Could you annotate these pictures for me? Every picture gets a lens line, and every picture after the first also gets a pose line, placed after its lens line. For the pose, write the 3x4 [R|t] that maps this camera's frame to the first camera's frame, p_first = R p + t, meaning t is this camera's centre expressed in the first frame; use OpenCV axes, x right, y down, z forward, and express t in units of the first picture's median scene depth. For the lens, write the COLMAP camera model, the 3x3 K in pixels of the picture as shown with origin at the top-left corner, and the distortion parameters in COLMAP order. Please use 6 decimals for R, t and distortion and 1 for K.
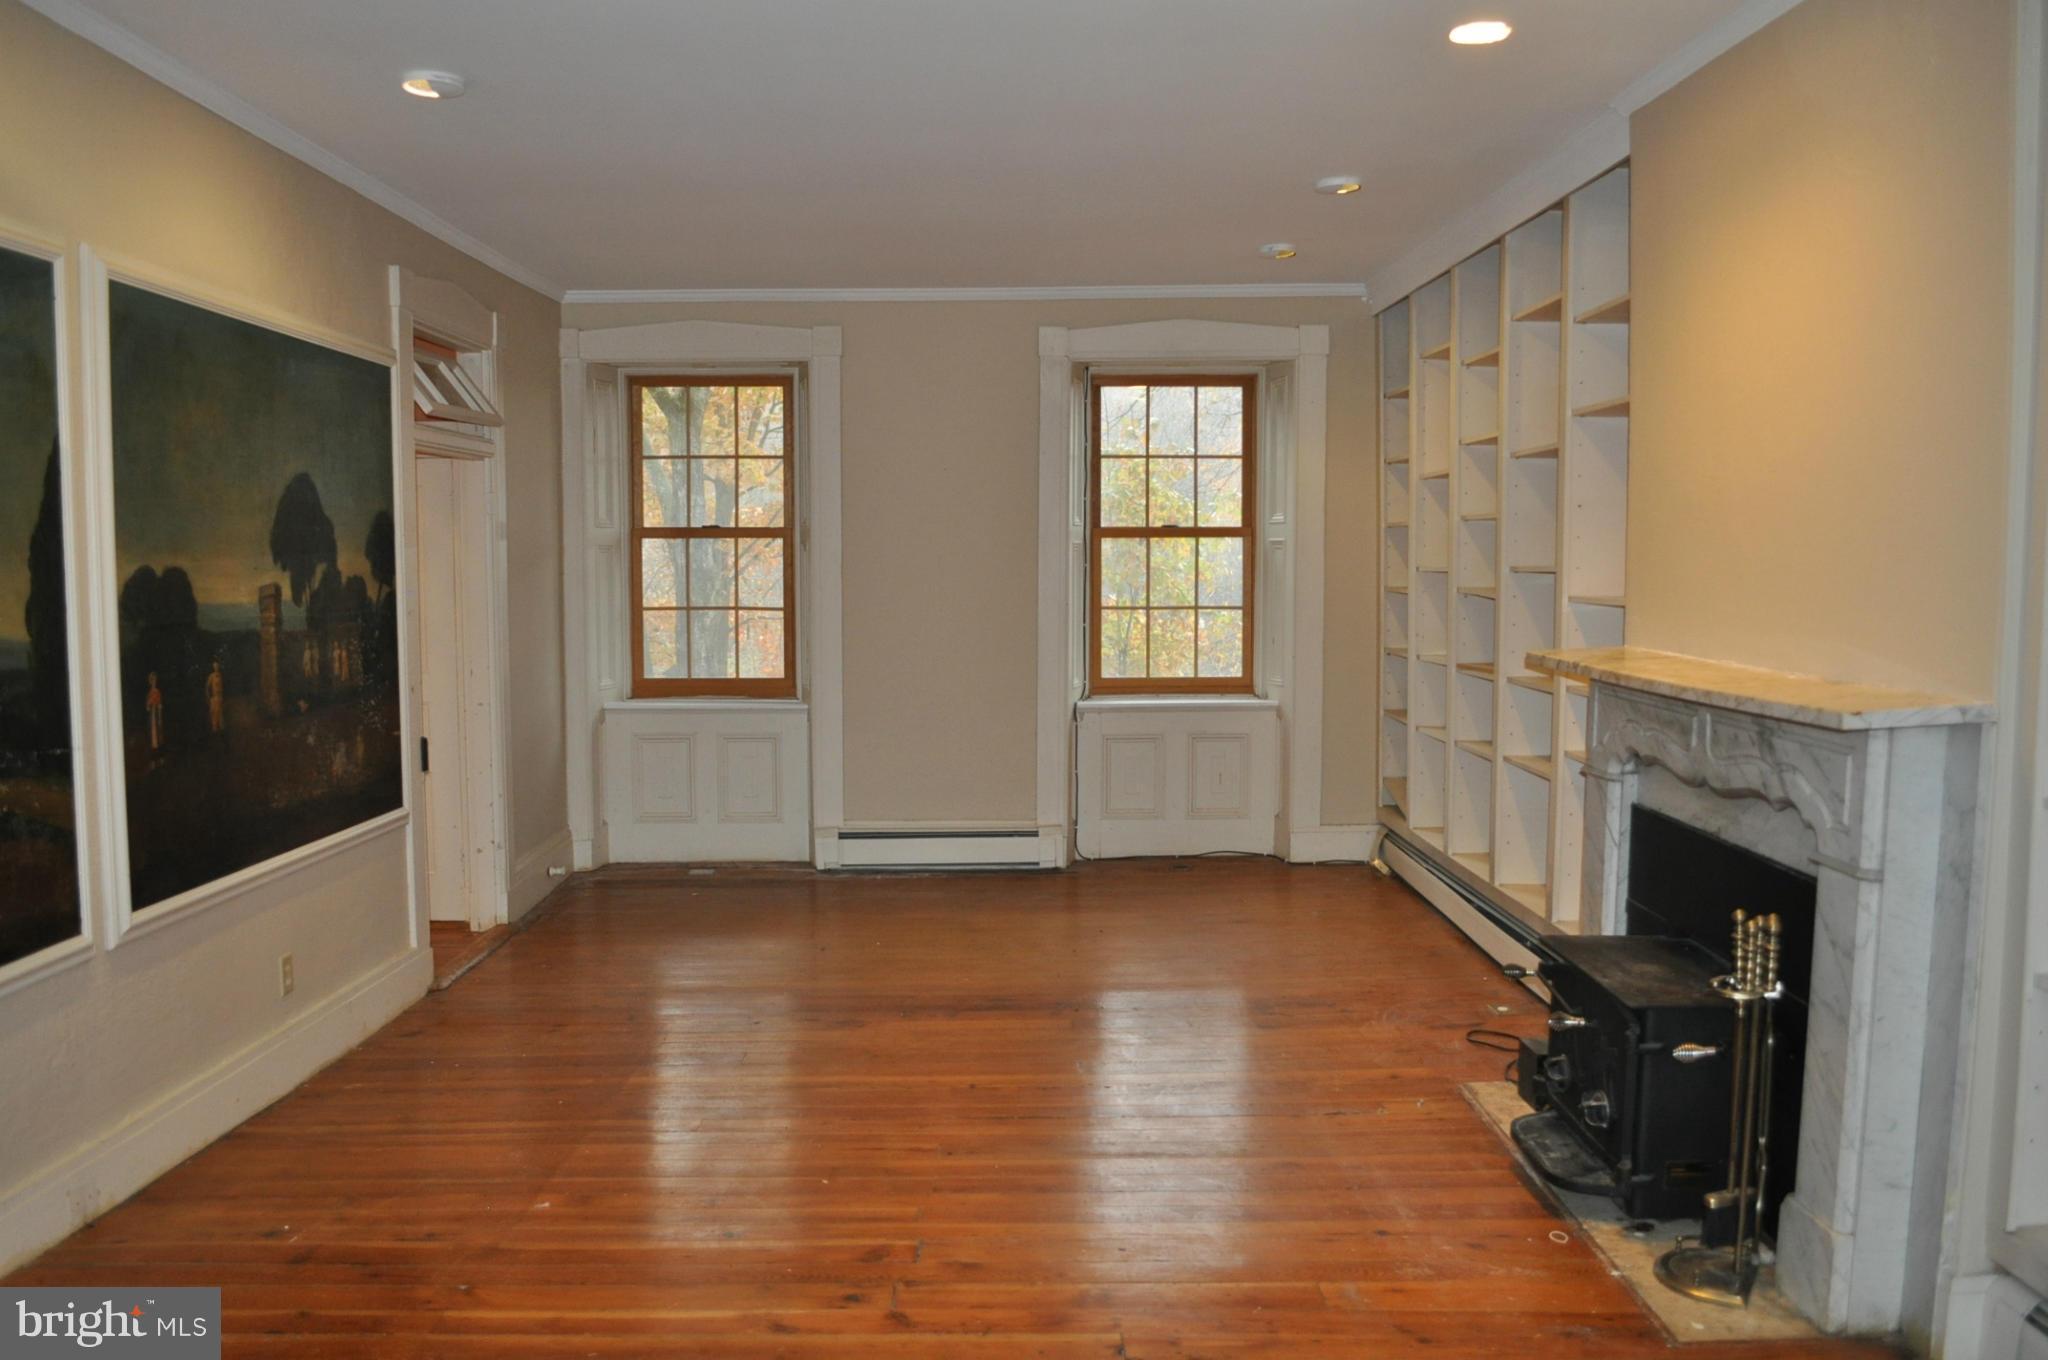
lens RADIAL K [[1630.2, 0, 1024.0], [0, 1630.2, 680.0], [0, 0, 1]] dist [-0.071298, 0.006514]
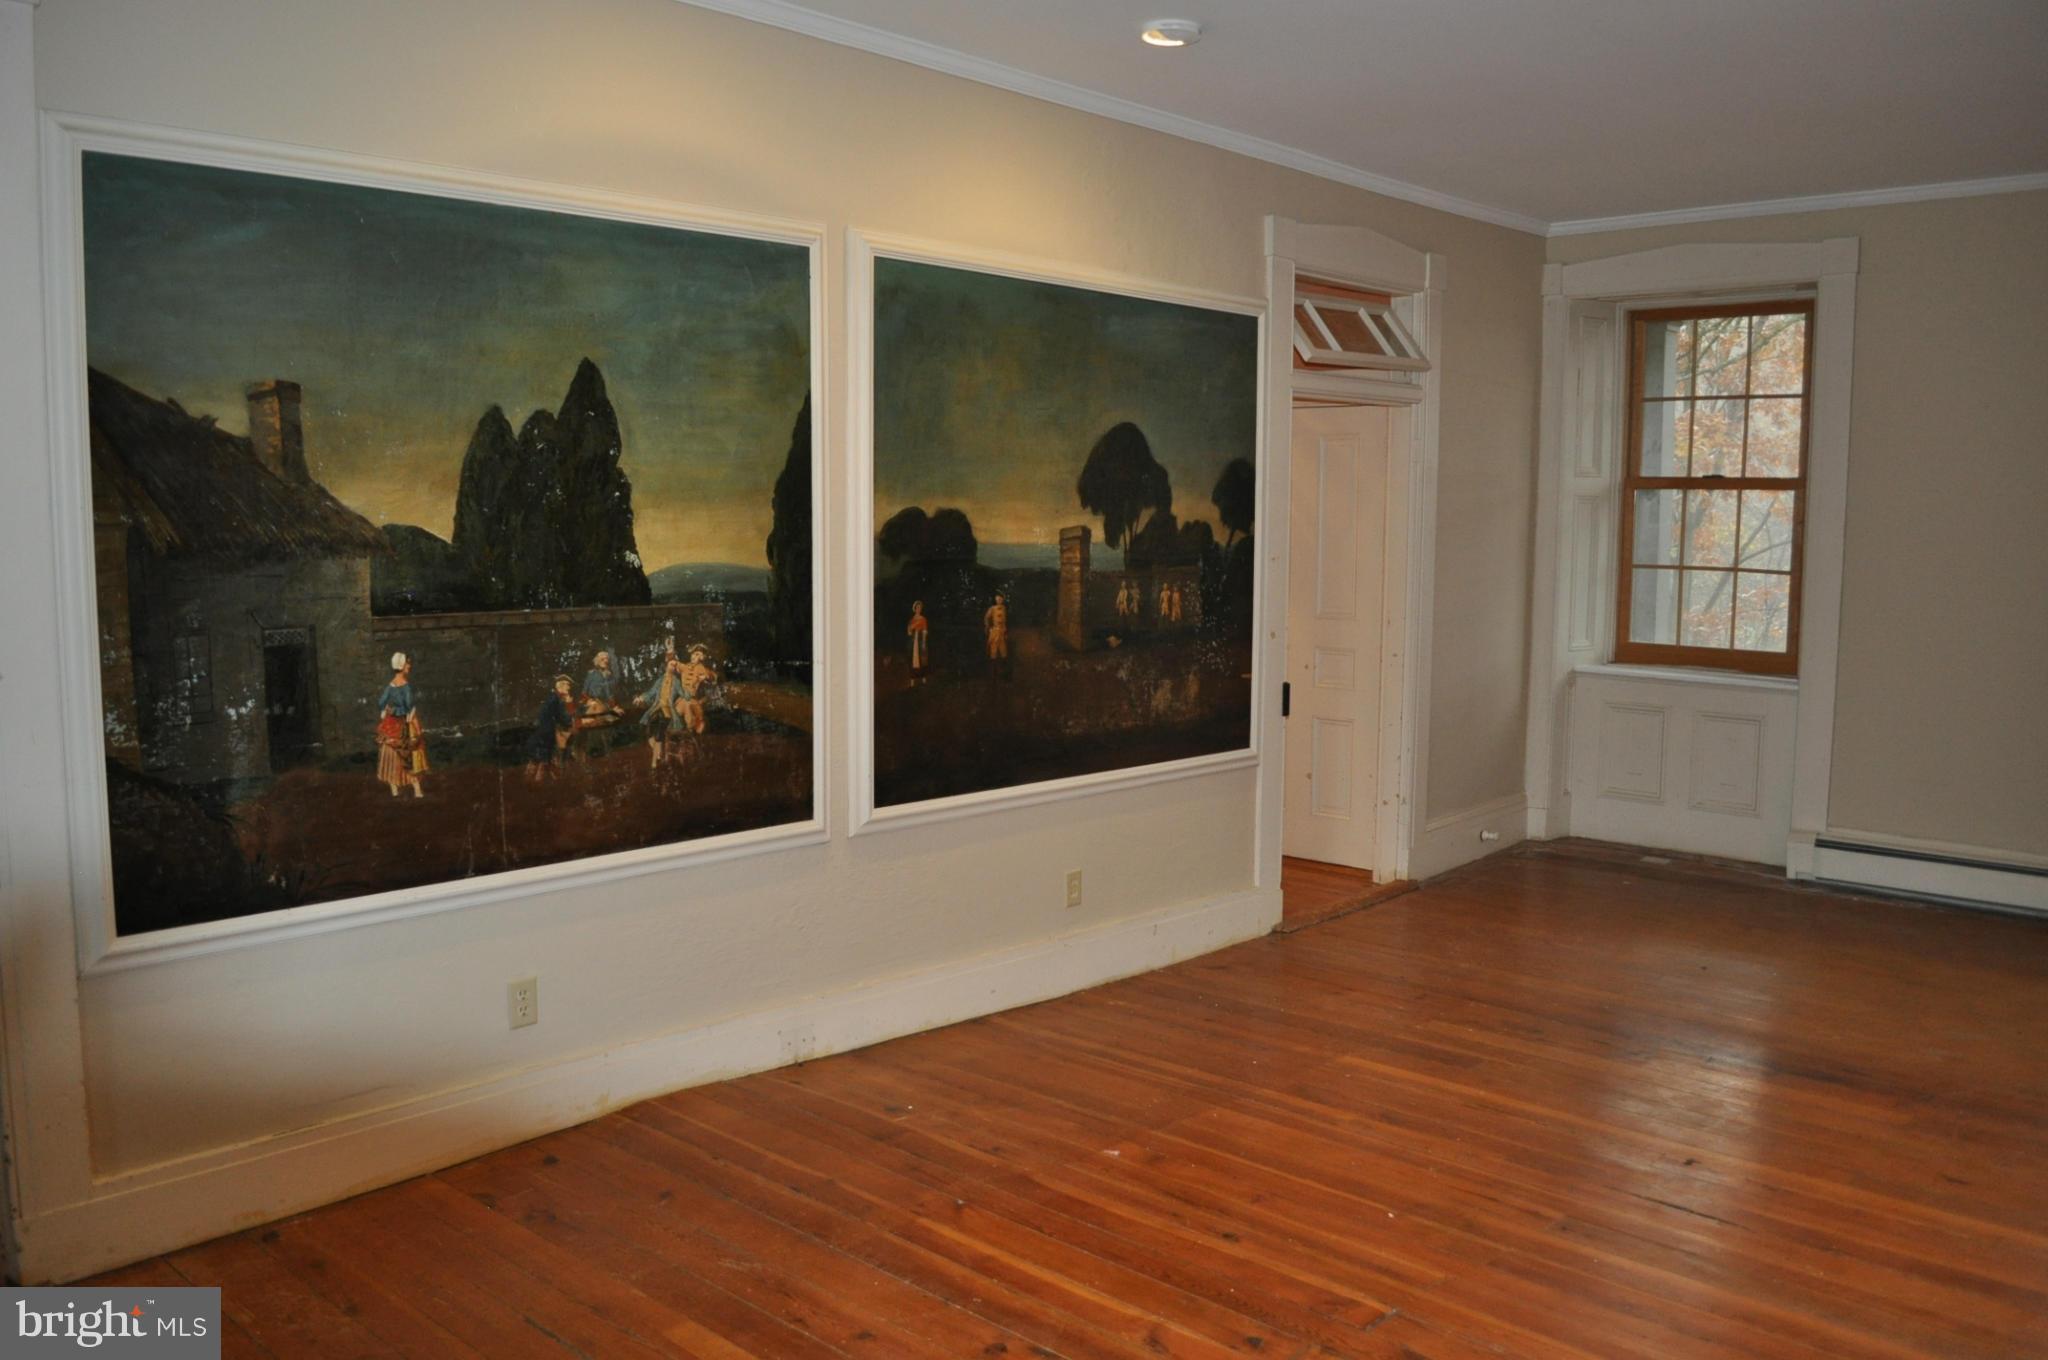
lens RADIAL K [[1630.2, 0, 1024.0], [0, 1630.2, 680.0], [0, 0, 1]] dist [-0.071298, 0.006514]
pose [[0.715202, 0.085422, -0.693678, 0.265066], [-0.063643, 0.996339, 0.057074, -0.016803], [0.696014, 0.003329, 0.718020, 0.184265]]
